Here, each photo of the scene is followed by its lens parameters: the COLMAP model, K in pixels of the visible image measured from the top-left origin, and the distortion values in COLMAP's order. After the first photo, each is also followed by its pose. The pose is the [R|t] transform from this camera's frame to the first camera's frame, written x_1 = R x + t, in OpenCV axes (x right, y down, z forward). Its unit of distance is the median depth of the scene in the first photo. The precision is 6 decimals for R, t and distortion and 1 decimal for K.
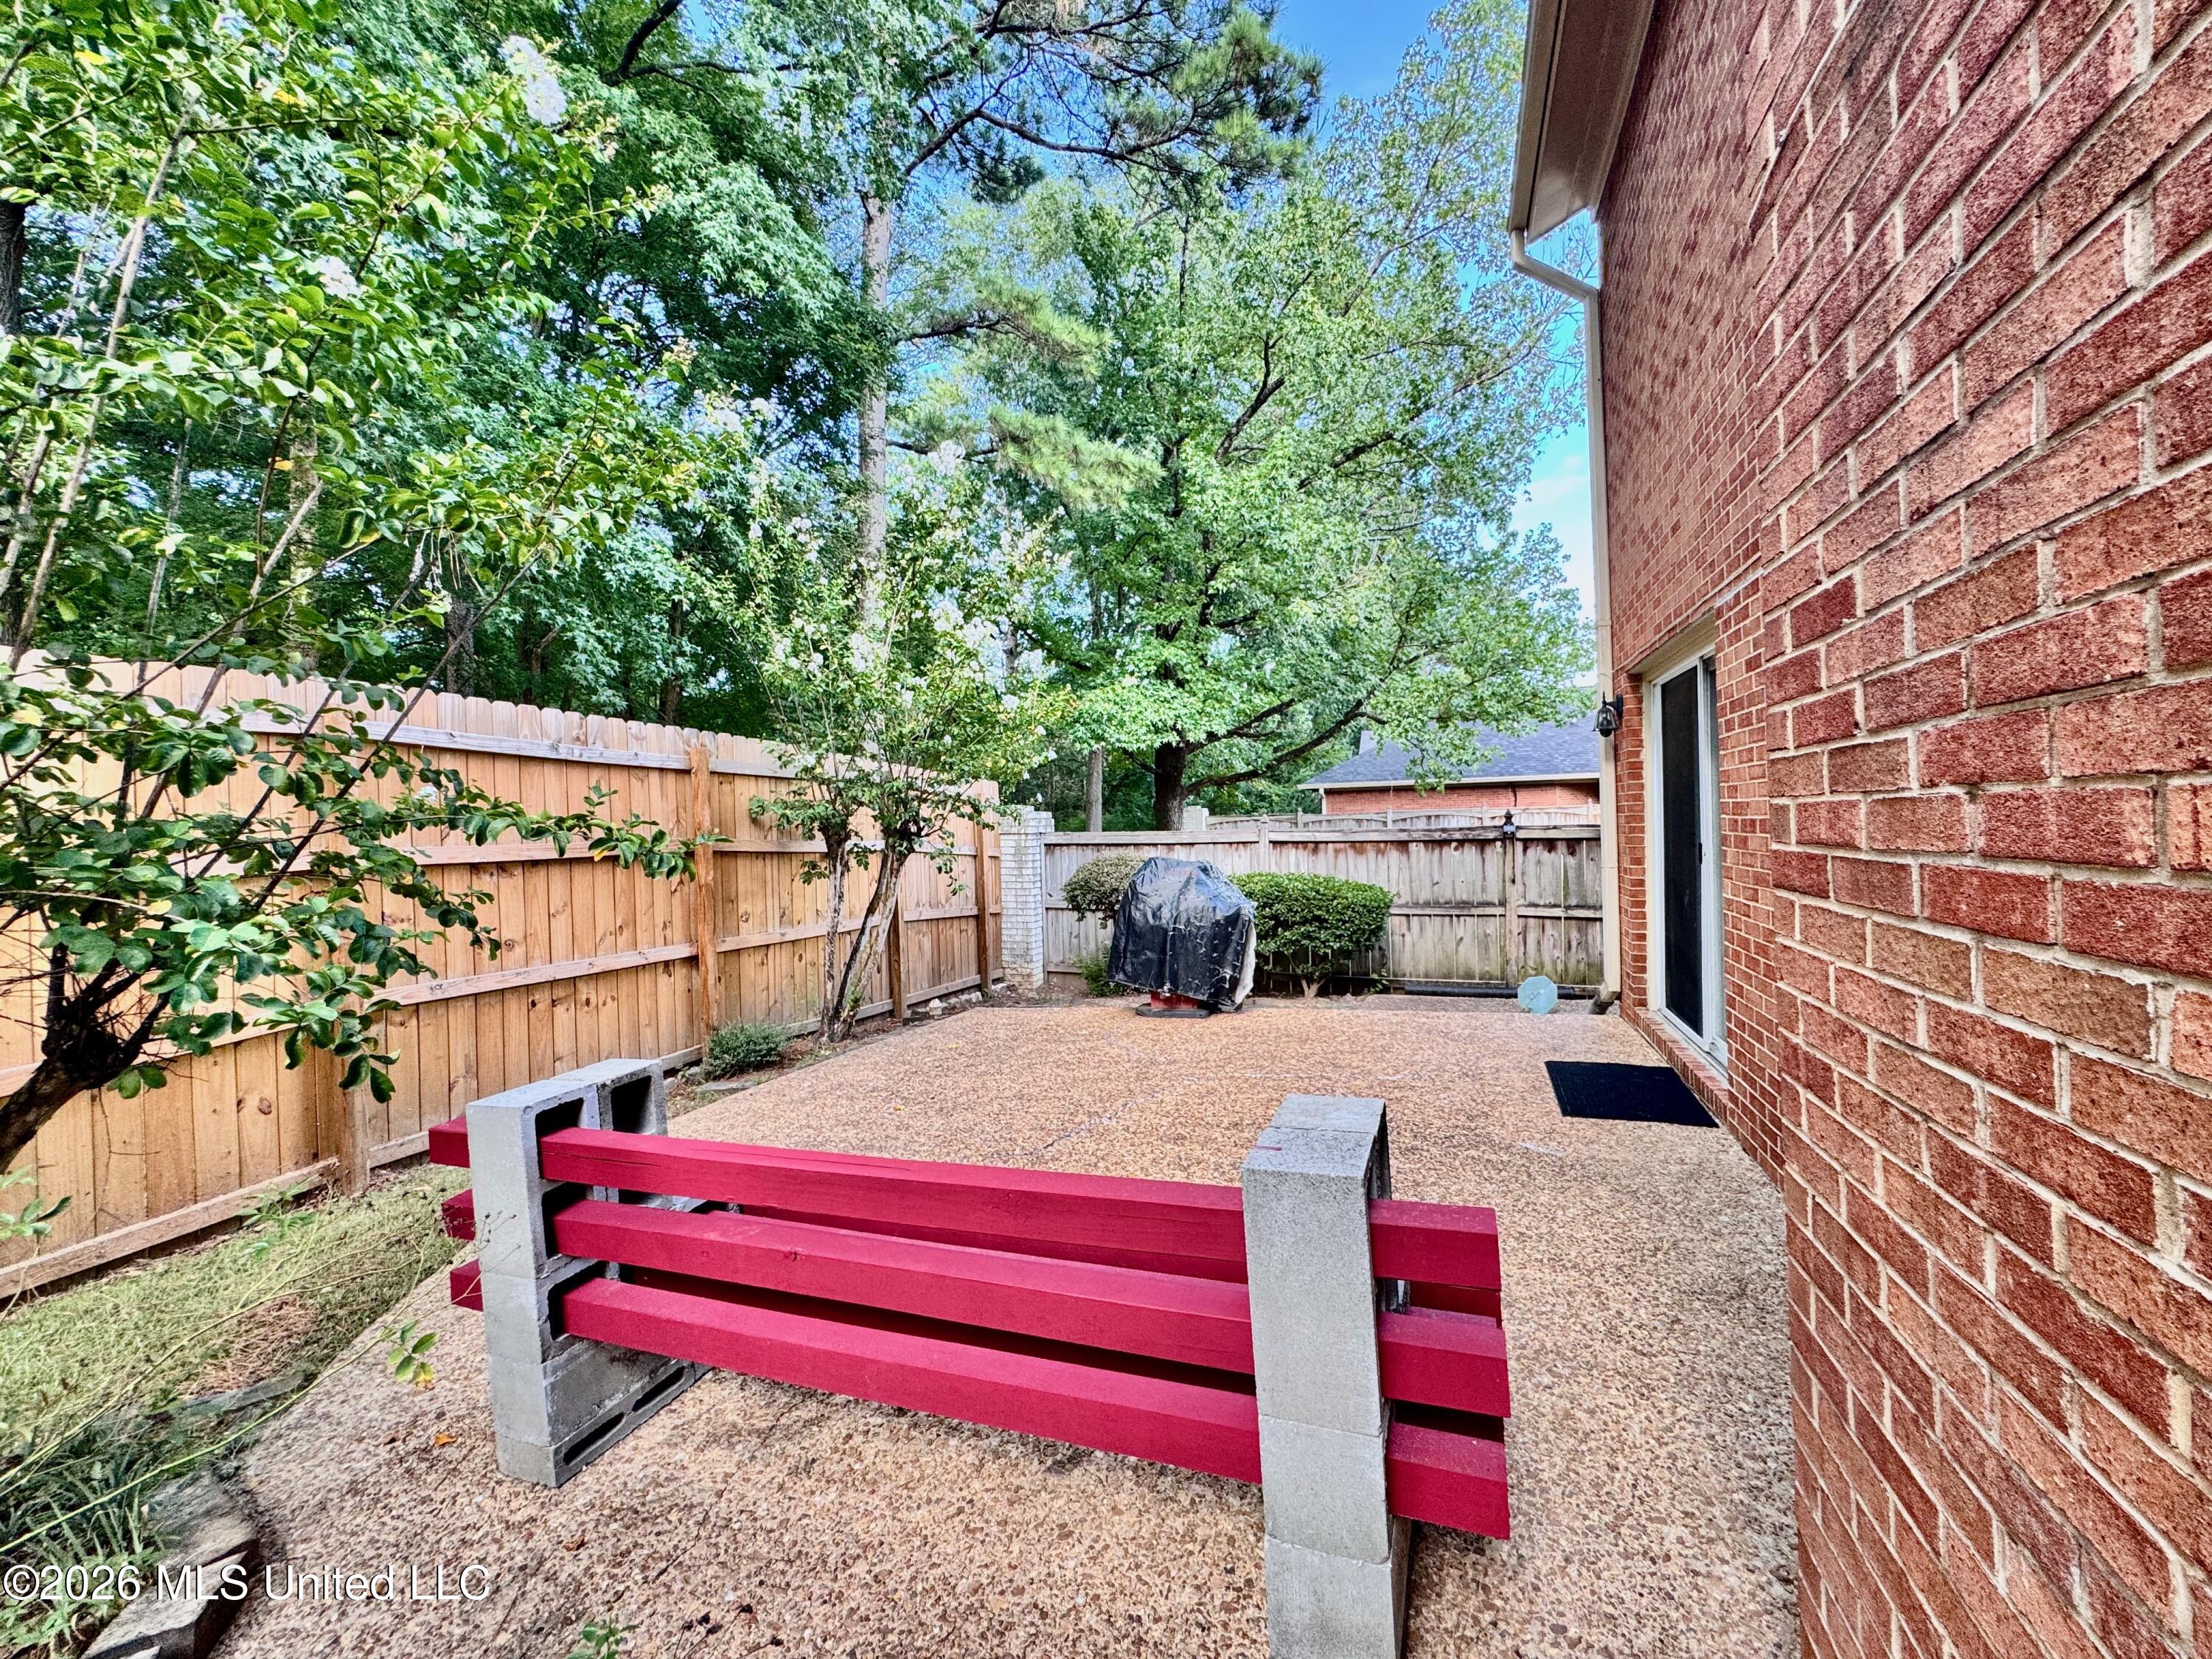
lens RADIAL K [[896.2, 0, 1106.9], [0, 896.2, 826.0], [0, 0, 1]] dist [-0.008551, -0.001258]
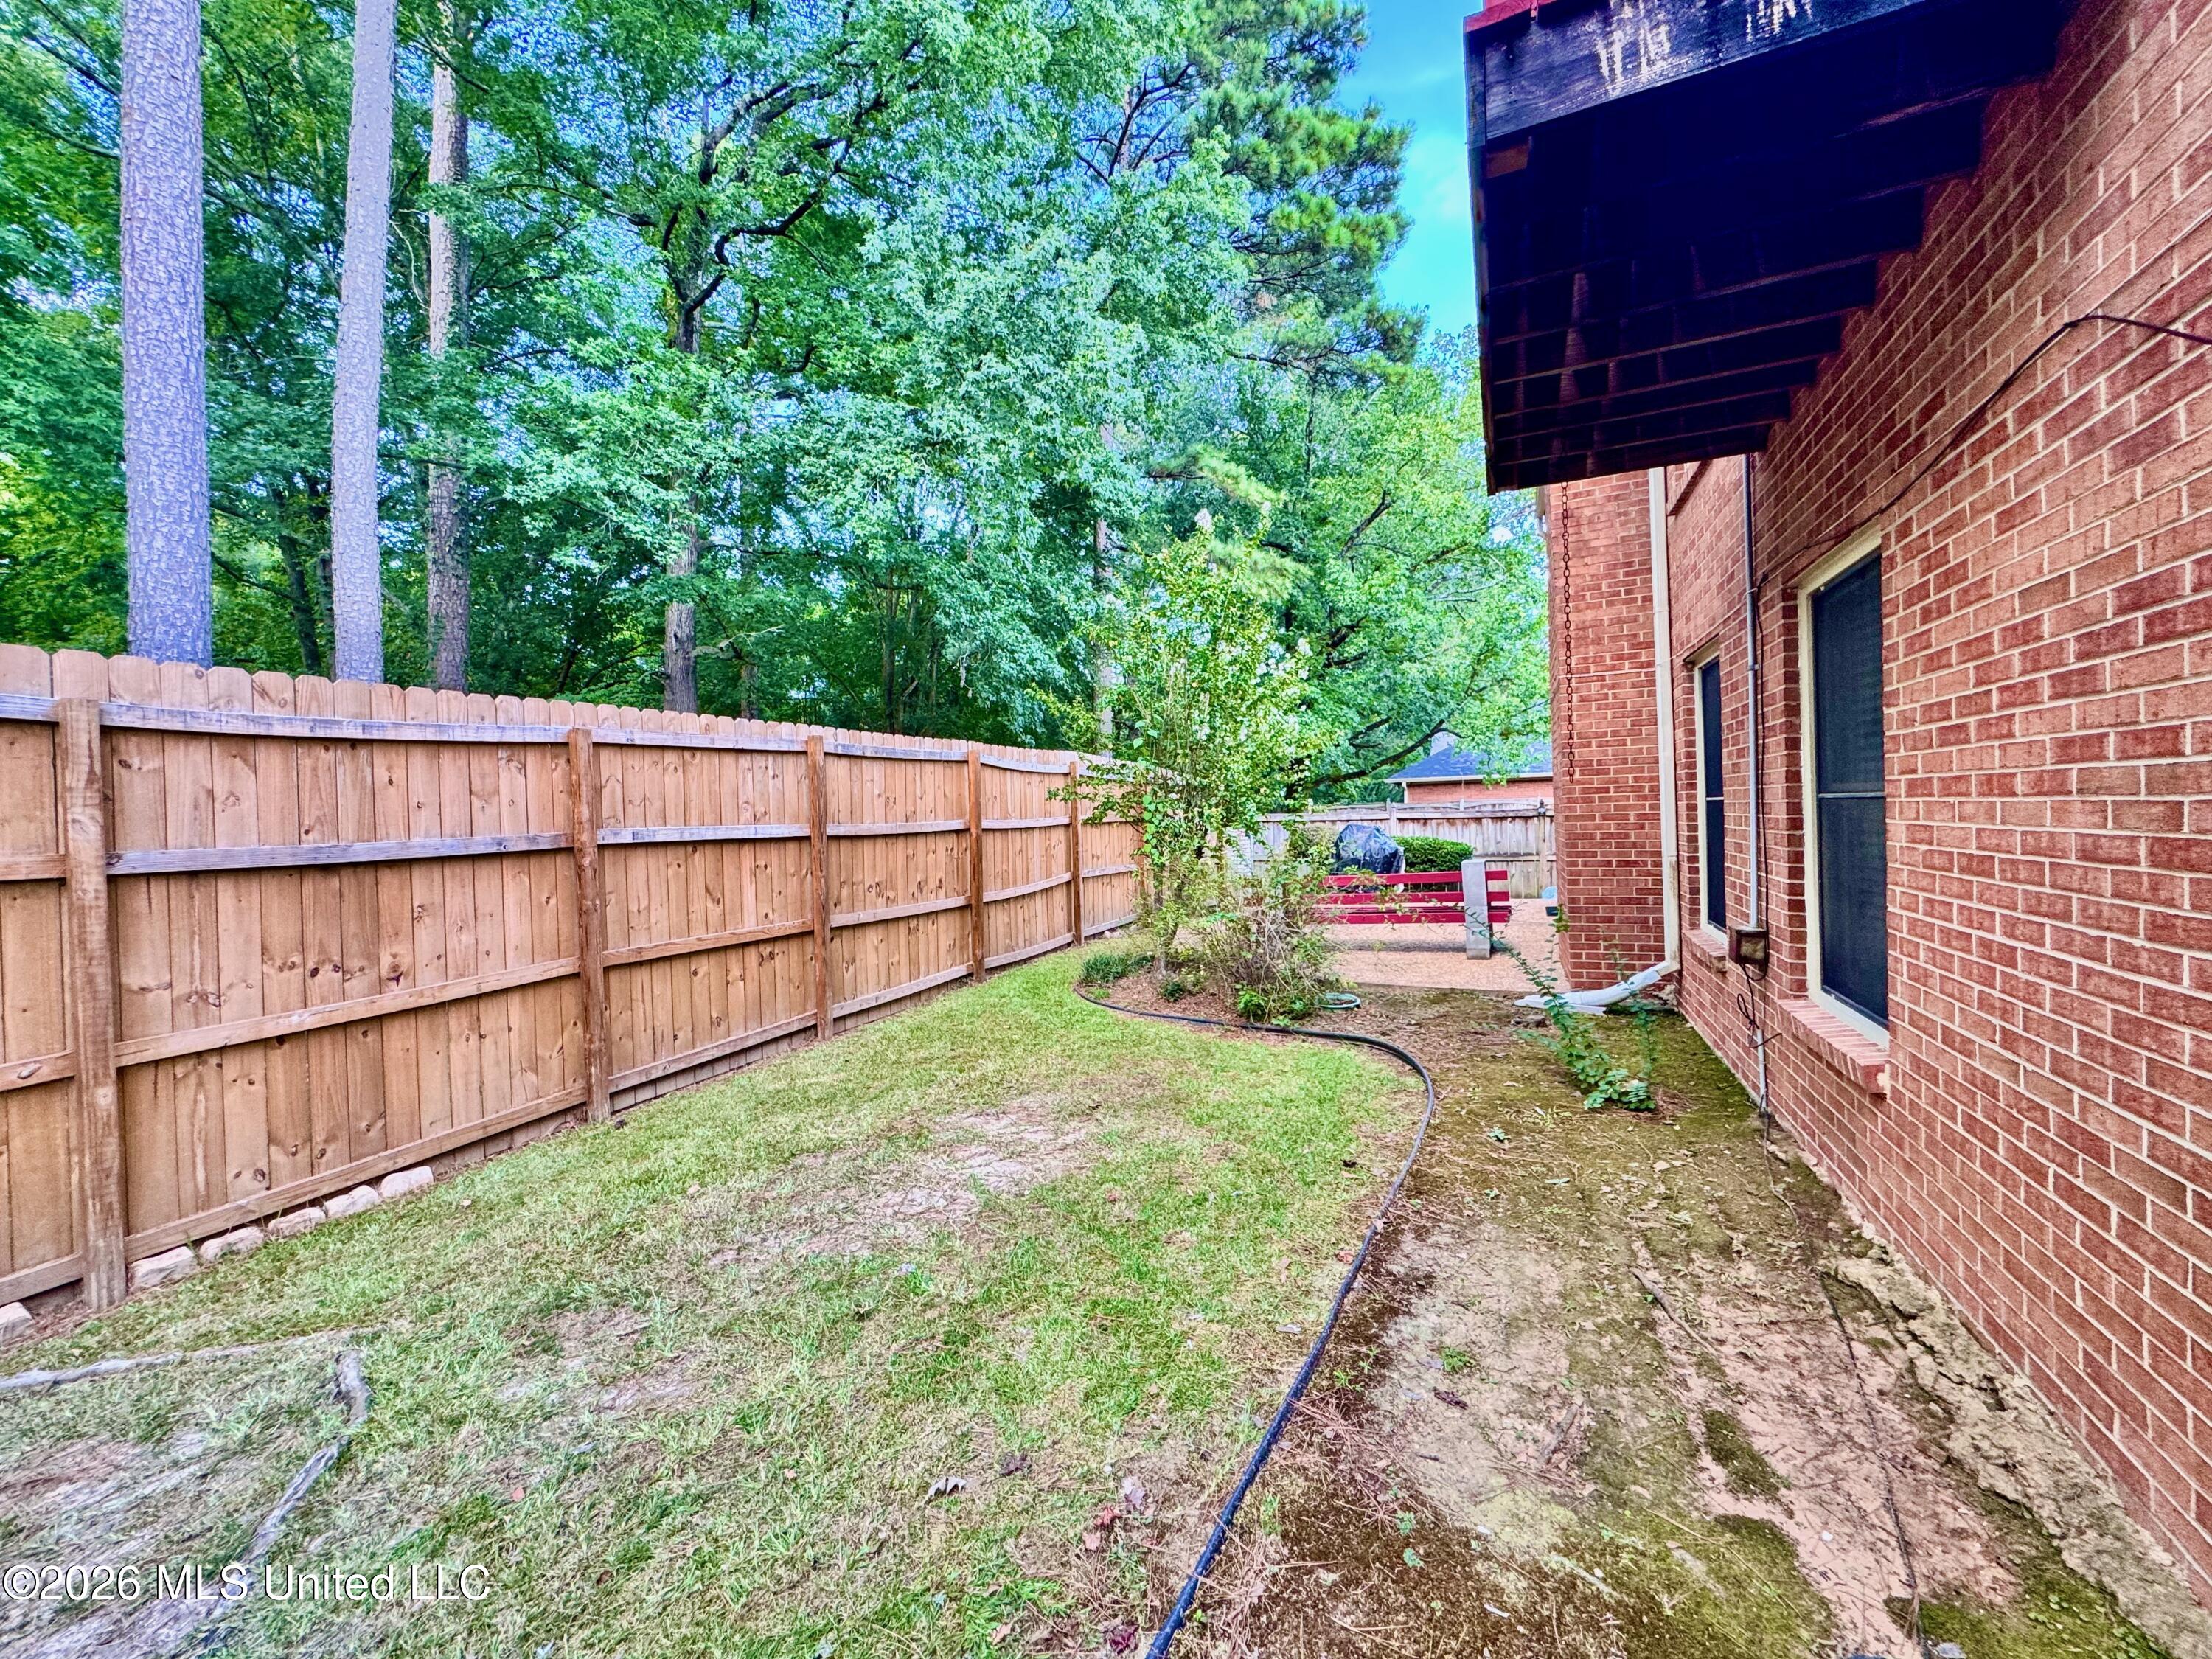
lens RADIAL K [[896.2, 0, 1108.2], [0, 896.2, 827.5], [0, 0, 1]] dist [-0.008551, -0.001258]
pose [[0.998110, -0.003529, -0.061343, -0.176197], [0.004242, 0.999925, 0.011487, 0.008894], [0.061298, -0.011725, 0.998051, -0.487608]]
